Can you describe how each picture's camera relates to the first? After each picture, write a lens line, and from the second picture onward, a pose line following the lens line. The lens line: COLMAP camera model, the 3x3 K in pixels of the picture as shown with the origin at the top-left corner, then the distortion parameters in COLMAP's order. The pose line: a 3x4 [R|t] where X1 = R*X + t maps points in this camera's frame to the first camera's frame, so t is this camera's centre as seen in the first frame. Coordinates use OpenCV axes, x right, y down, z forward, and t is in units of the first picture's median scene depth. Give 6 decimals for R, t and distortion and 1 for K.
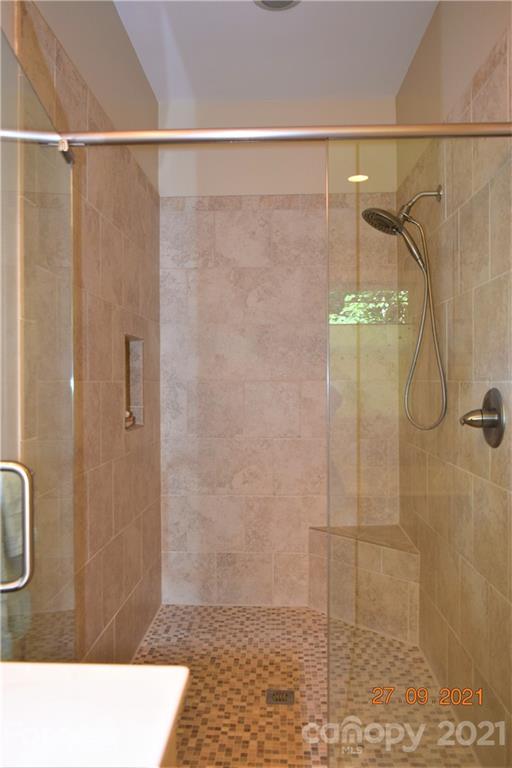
lens RADIAL K [[596.0, 0, 253.6], [0, 596.0, 387.3], [0, 0, 1]] dist [-0.030455, 0.024297]
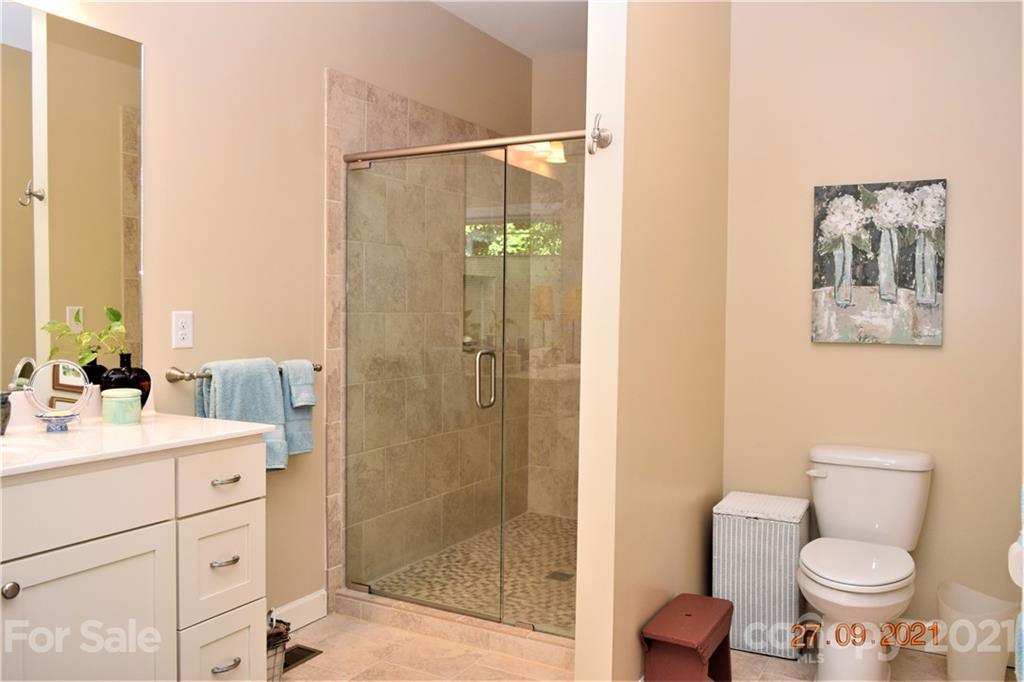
lens RADIAL K [[794.7, 0, 516.0], [0, 794.7, 335.5], [0, 0, 1]] dist [-0.030455, 0.024297]
pose [[0.889439, 0.016909, -0.456741, 0.594207], [-0.007164, 0.999708, 0.023058, -0.001669], [0.456998, -0.017237, 0.889301, -0.396523]]
